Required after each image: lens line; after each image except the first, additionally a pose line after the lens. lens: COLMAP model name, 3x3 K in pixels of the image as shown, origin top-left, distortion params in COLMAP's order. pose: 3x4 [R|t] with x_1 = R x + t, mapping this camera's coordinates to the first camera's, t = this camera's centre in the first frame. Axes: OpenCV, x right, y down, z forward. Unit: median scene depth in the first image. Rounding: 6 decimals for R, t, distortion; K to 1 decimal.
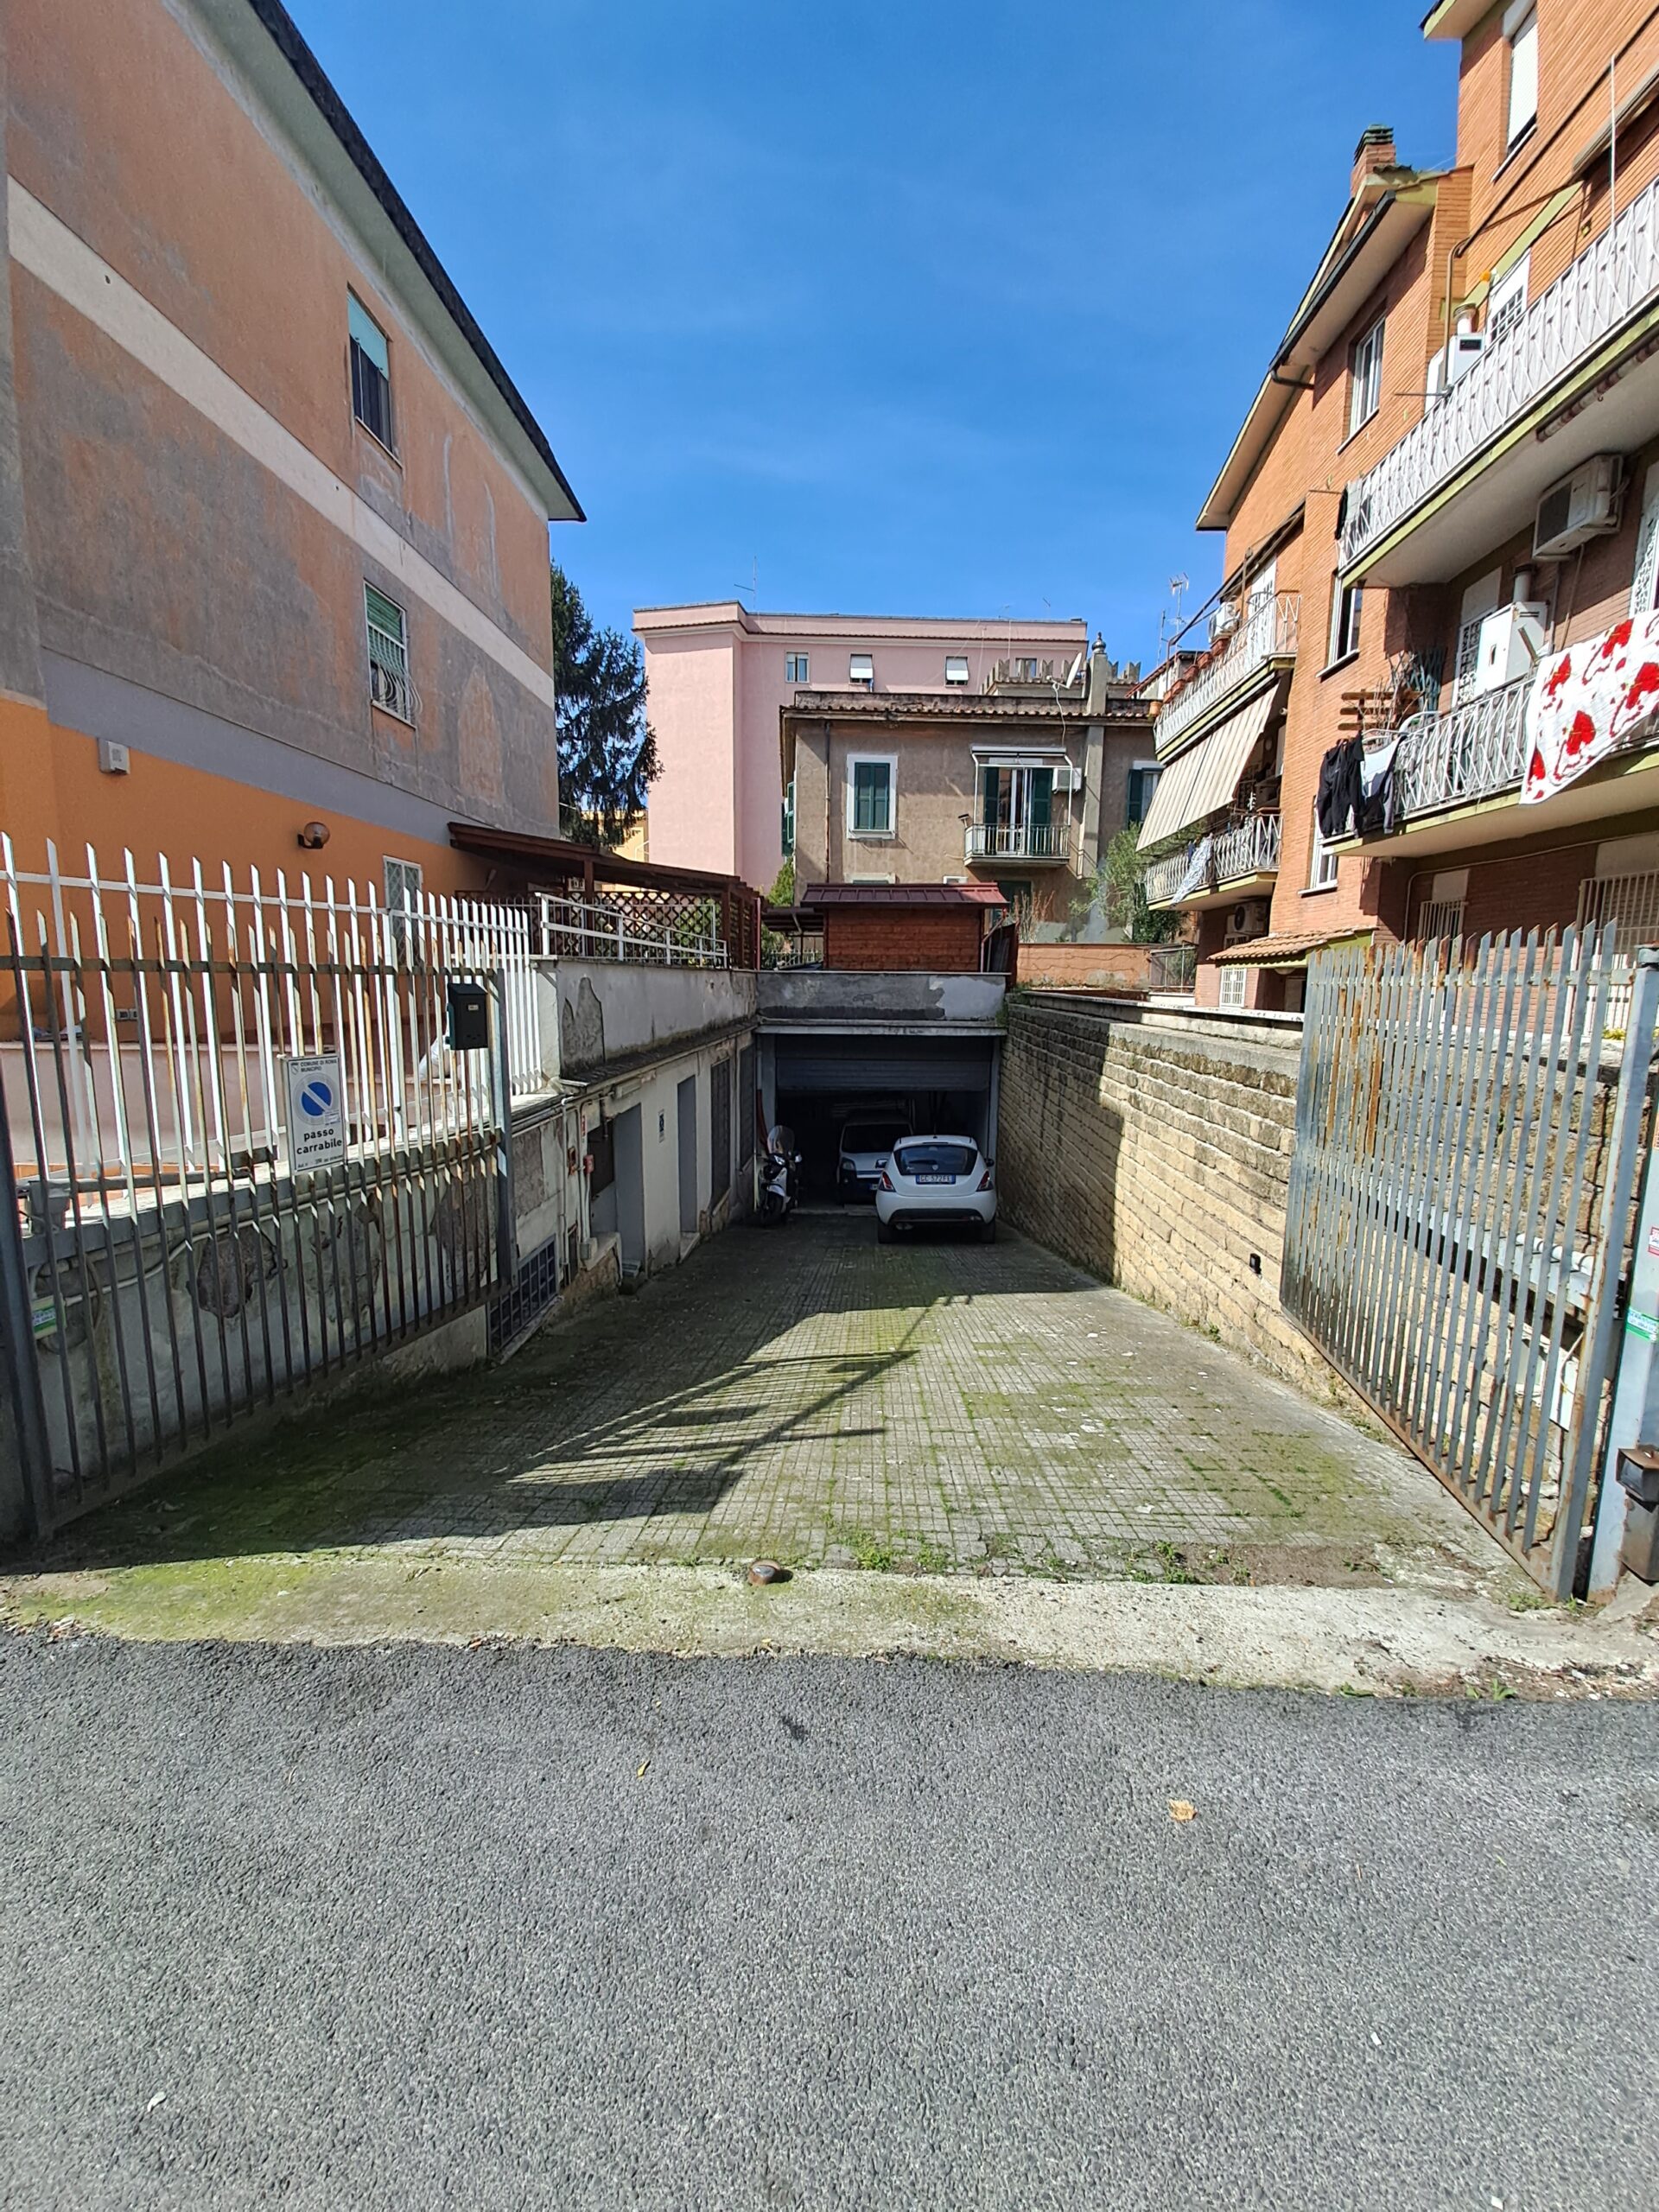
lens RADIAL K [[757.9, 0, 833.0], [0, 757.9, 1077.7], [0, 0, 1]] dist [0.010605, -0.005007]
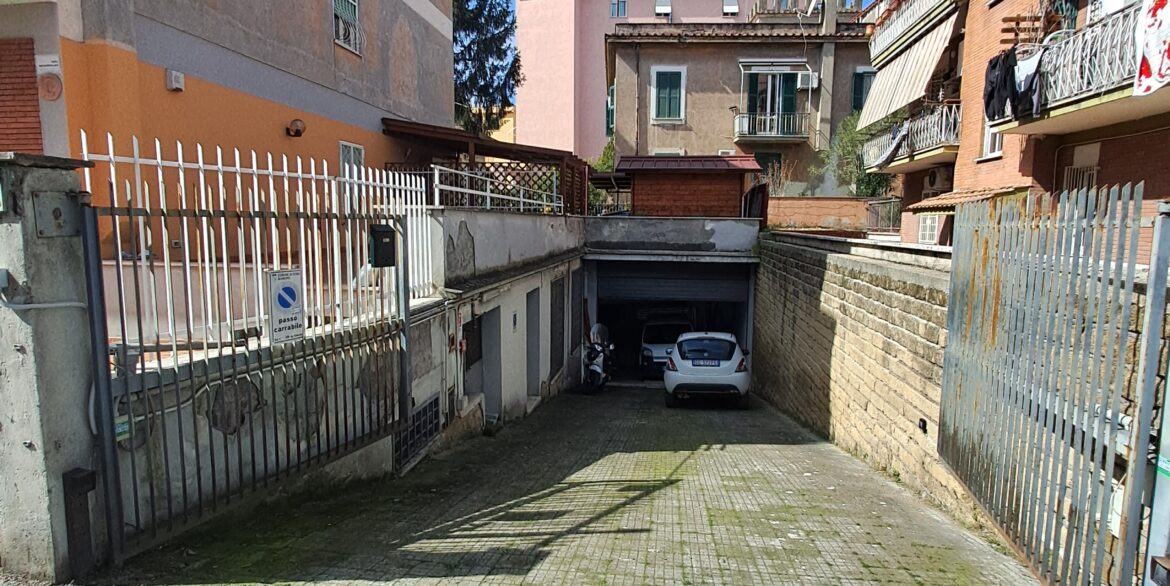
lens RADIAL K [[535.0, 0, 601.6], [0, 535.0, 279.3], [0, 0, 1]] dist [0.002054, 0.000131]
pose [[0.996753, 0.011666, -0.079674, 0.025175], [-0.013421, 0.999678, -0.021523, 0.002157], [0.079397, 0.022523, 0.996589, -0.023043]]
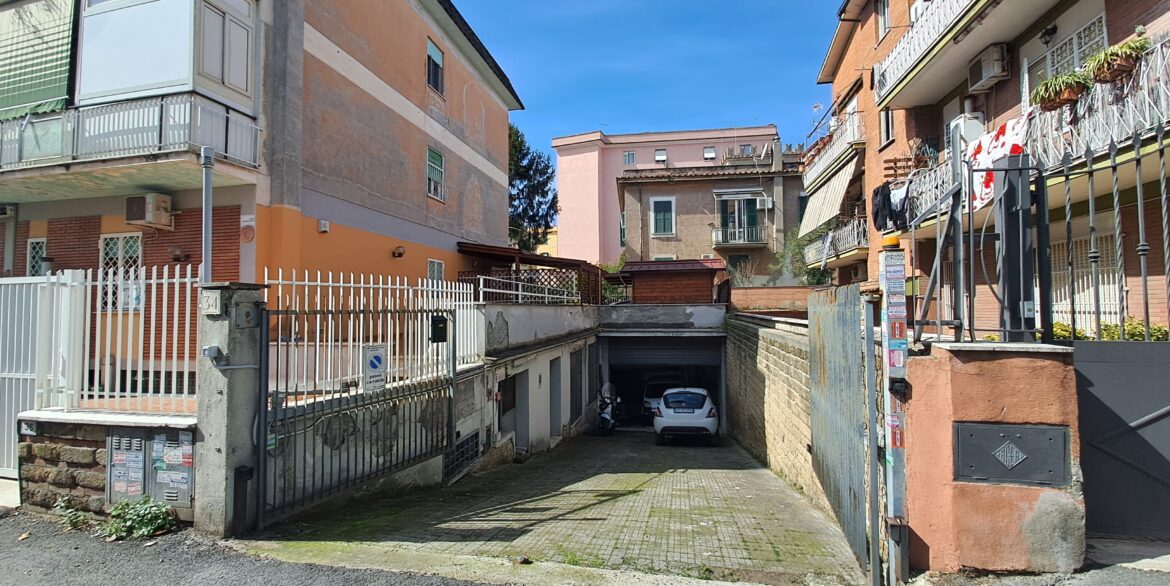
lens RADIAL K [[409.2, 0, 605.7], [0, 409.2, 296.7], [0, 0, 1]] dist [0.009202, 0.000004]
pose [[0.989648, -0.023898, -0.141512, 0.122599], [0.001754, 0.987979, -0.154581, 0.010573], [0.143505, 0.152733, 0.977793, -0.115442]]
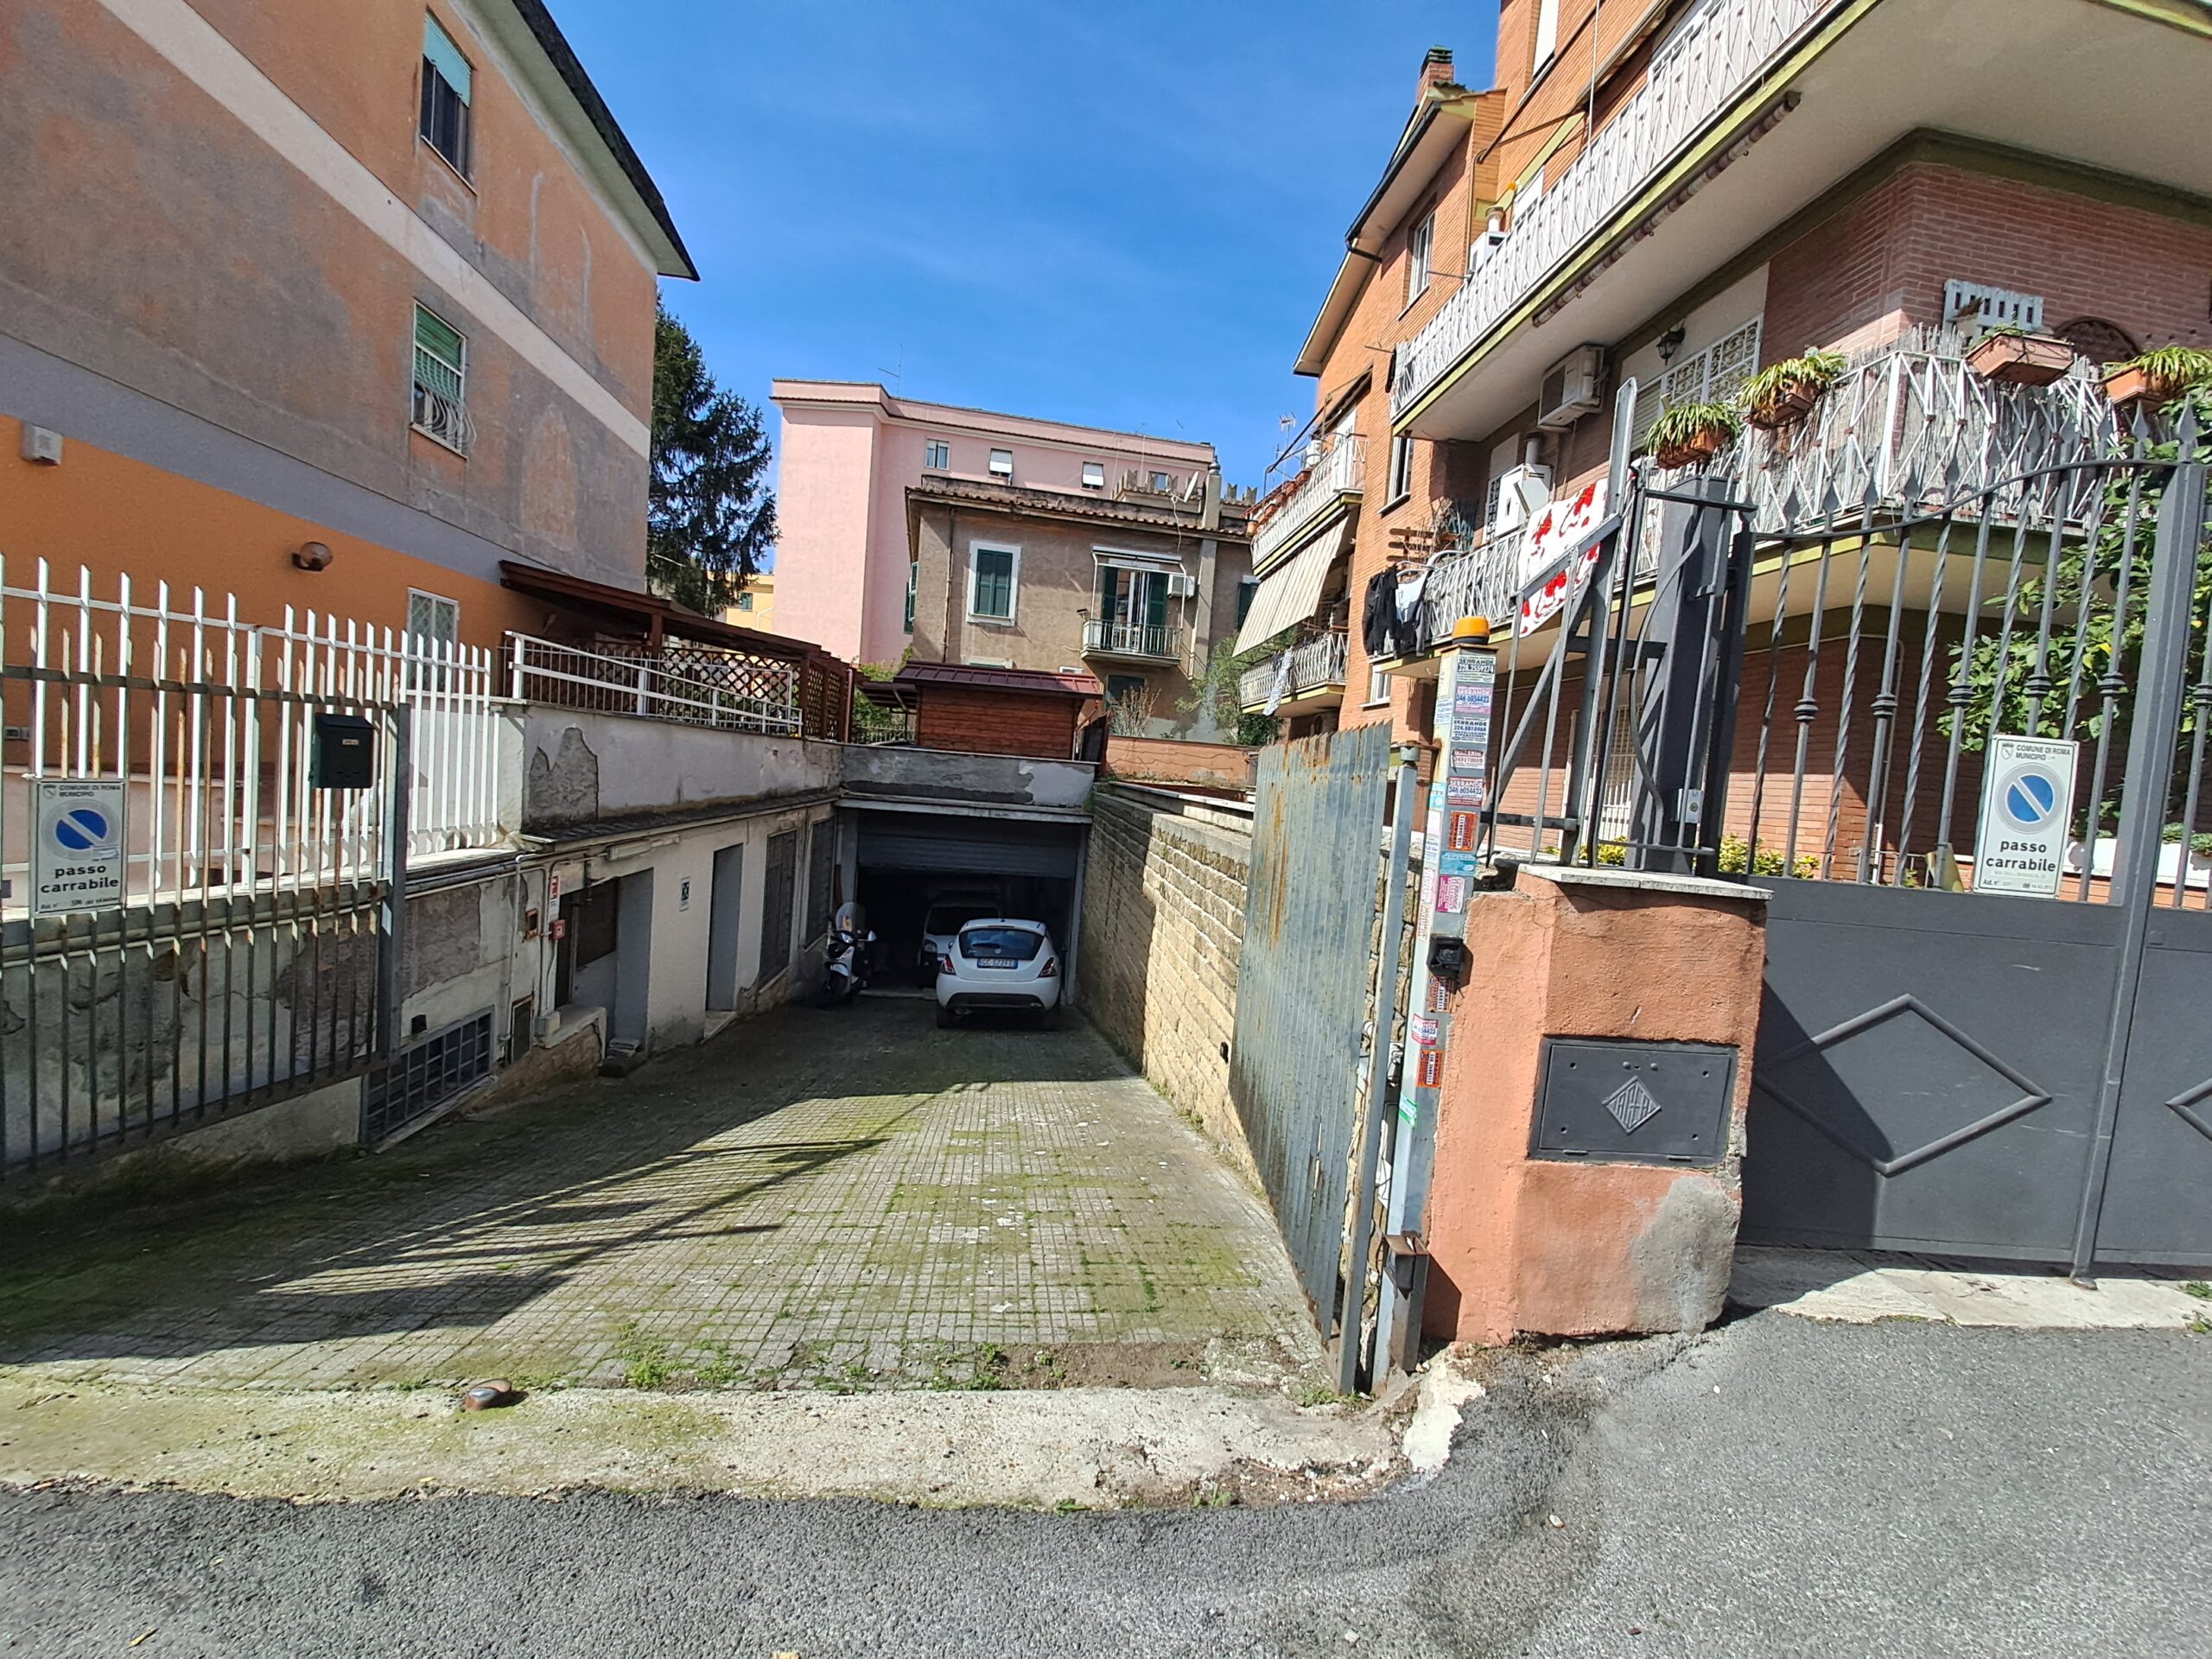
lens RADIAL K [[753.5, 0, 1078.7], [0, 753.5, 817.6], [0, 0, 1]] dist [0.009863, -0.005520]
pose [[0.990368, 0.059130, 0.125200, 0.139817], [-0.051233, 0.996544, -0.065391, 0.005503], [-0.128634, 0.058347, 0.989974, 0.007577]]
